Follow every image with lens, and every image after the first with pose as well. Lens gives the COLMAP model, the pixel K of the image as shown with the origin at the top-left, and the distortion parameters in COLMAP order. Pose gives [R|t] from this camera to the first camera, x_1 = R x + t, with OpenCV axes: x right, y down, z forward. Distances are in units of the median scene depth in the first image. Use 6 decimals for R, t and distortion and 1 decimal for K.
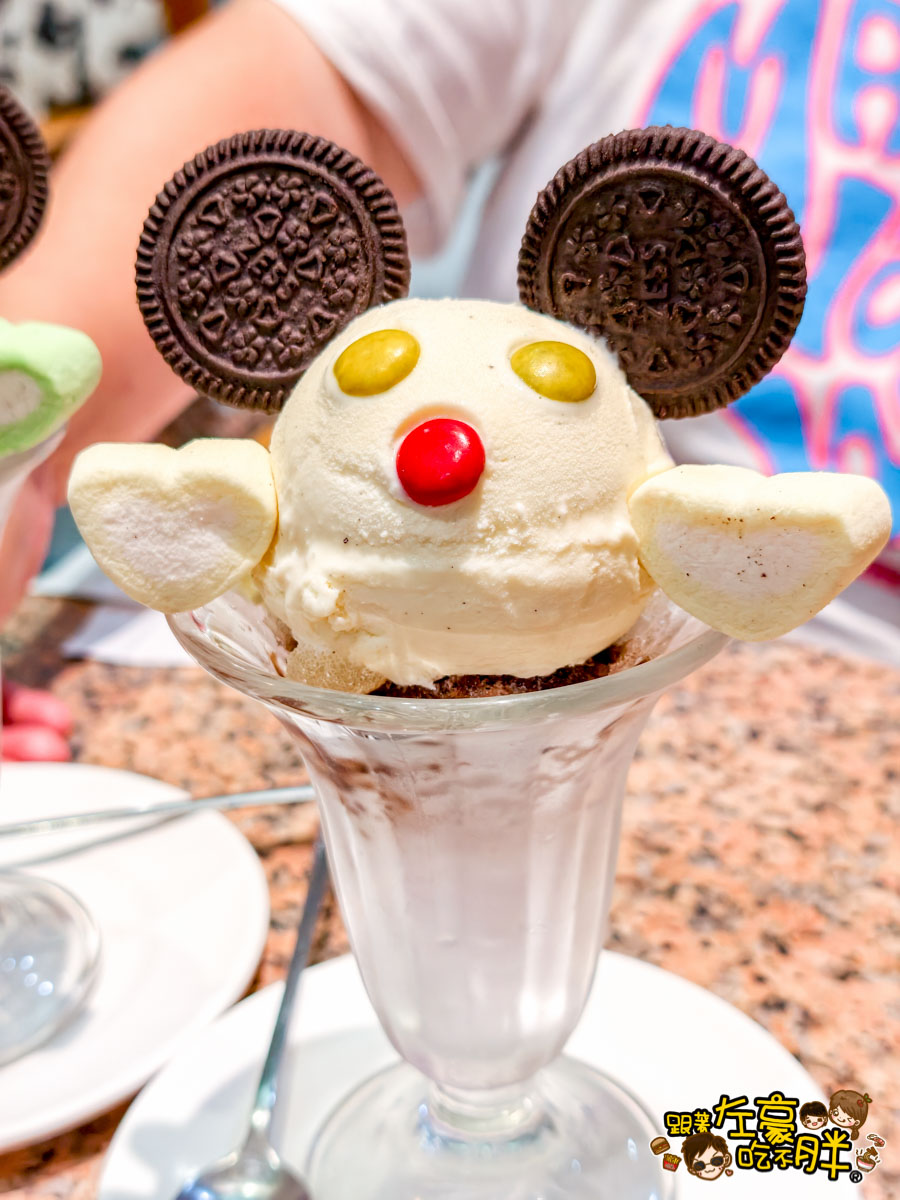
lens RADIAL K [[1703.1, 0, 450.0], [0, 1703.1, 600.0], [0, 0, 1]] dist [0.256771, -1.019476]
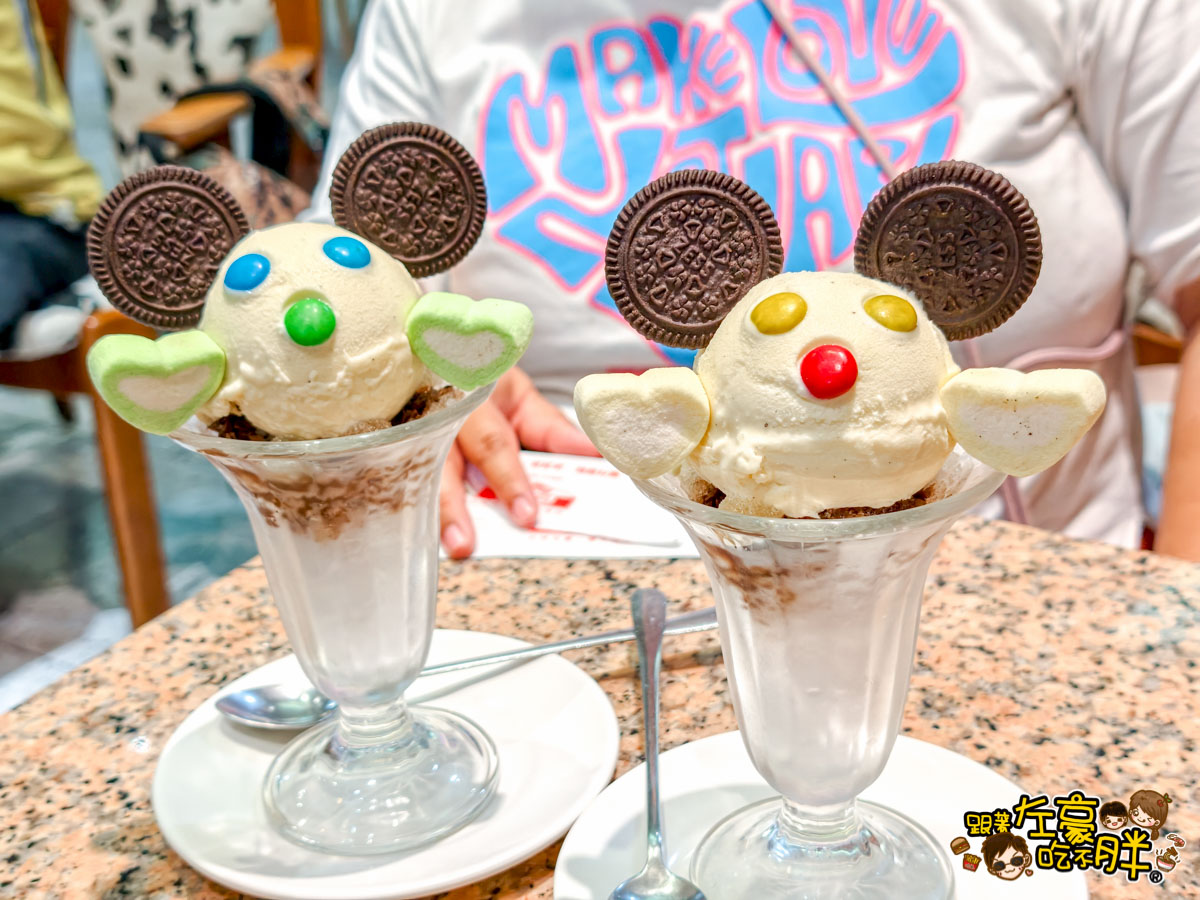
lens RADIAL K [[1688.9, 0, 594.7], [0, 1688.9, 470.3], [0, 0, 1]] dist [0.273392, -1.204172]
pose [[0.996770, -0.048104, 0.064313, -0.308557], [0.050895, 0.997799, -0.042497, 0.062987], [-0.062127, 0.045633, 0.997025, -0.537389]]
